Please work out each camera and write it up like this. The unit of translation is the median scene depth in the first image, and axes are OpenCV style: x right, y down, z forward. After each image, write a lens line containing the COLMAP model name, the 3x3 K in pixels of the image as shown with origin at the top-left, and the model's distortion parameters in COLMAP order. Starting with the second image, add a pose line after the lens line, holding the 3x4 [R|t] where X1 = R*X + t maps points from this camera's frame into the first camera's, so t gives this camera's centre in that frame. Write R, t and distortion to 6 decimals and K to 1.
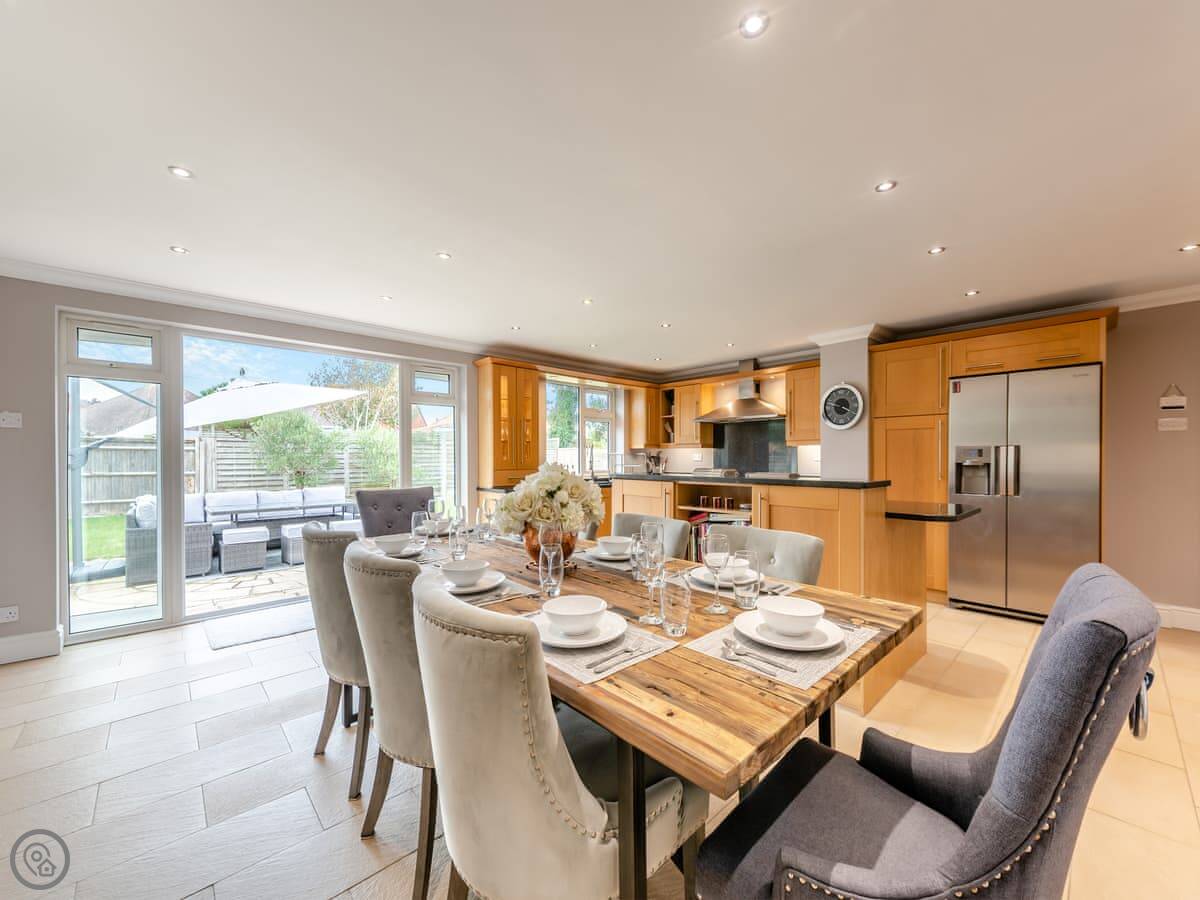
lens RADIAL K [[467.8, 0, 620.0], [0, 467.8, 454.6], [0, 0, 1]] dist [0.022508, -0.008050]
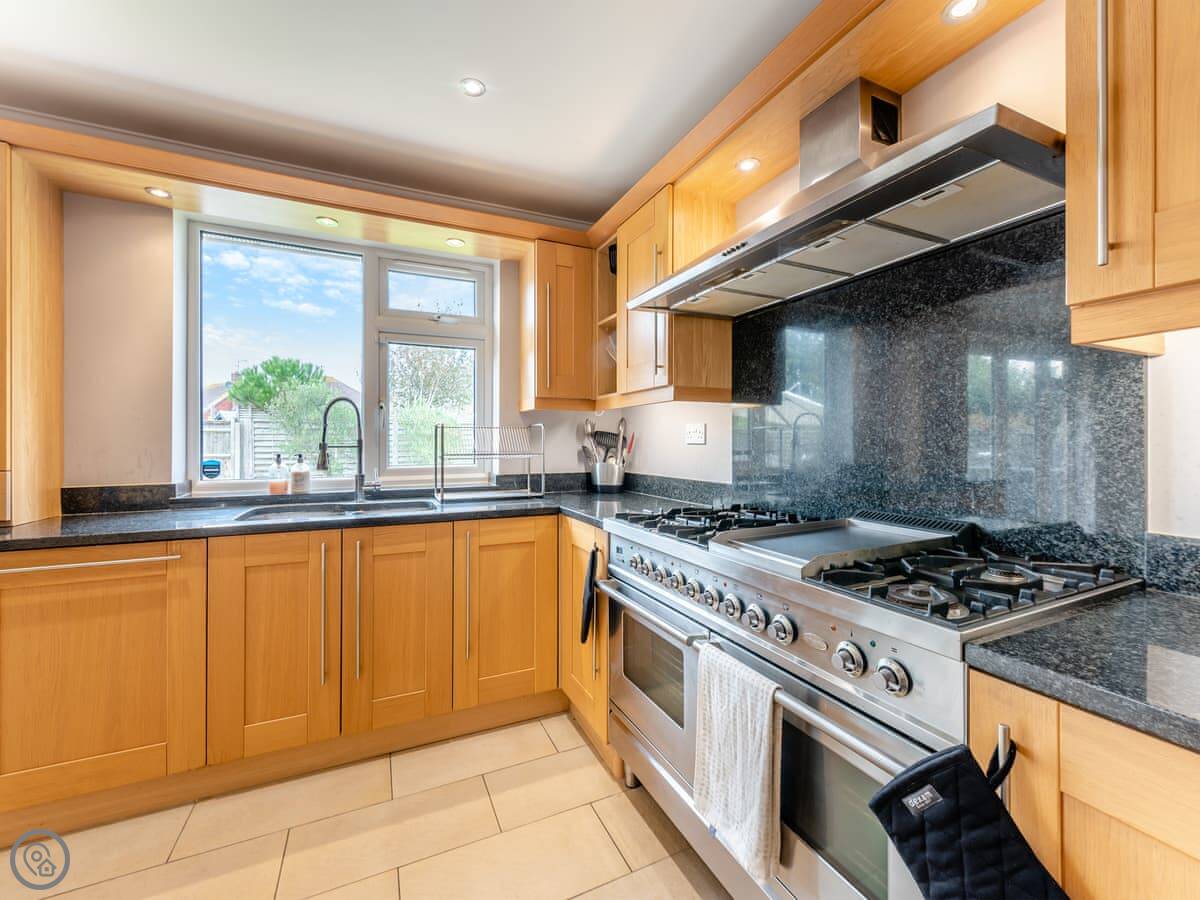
lens RADIAL K [[463.9, 0, 599.8], [0, 463.9, 439.9], [0, 0, 1]] dist [0.008725, -0.000105]
pose [[0.934337, -0.001220, -0.356388, 0.306461], [0.003067, 0.999985, 0.004617, 0.012339], [0.356376, -0.005407, 0.934327, 0.919127]]
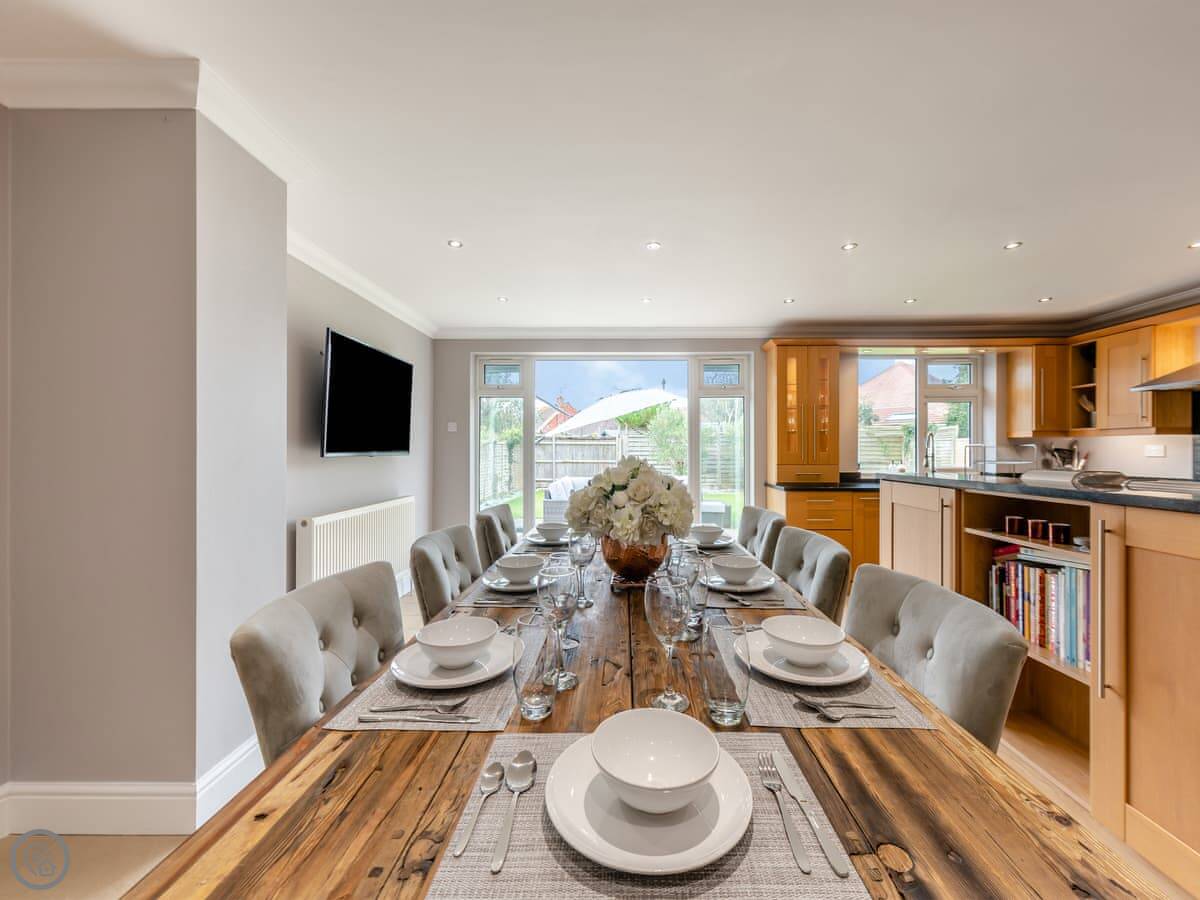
lens RADIAL K [[477.0, 0, 627.7], [0, 477.0, 450.7], [0, 0, 1]] dist [0.006126, -0.000069]
pose [[0.712987, 0.001904, -0.701174, 0.161259], [0.003228, 0.999977, 0.005997, 0.000184], [0.701169, -0.006539, 0.712965, 0.141207]]
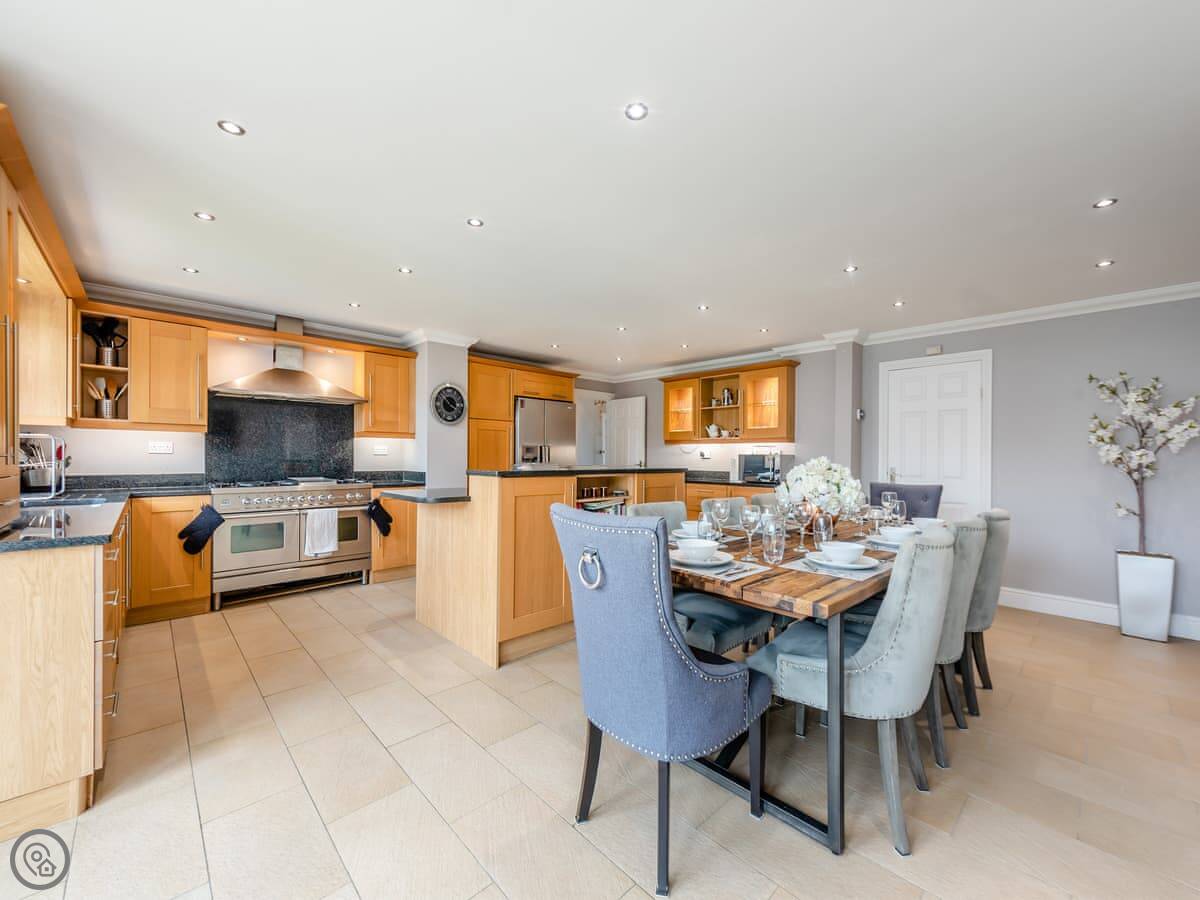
lens RADIAL K [[482.2, 0, 603.5], [0, 482.2, 454.7], [0, 0, 1]] dist [0.009979, -0.000082]
pose [[0.013061, 0.003990, 0.999907, -0.589180], [-0.018055, 0.999830, -0.003754, 0.009385], [-0.999752, -0.018004, 0.013131, 0.595924]]
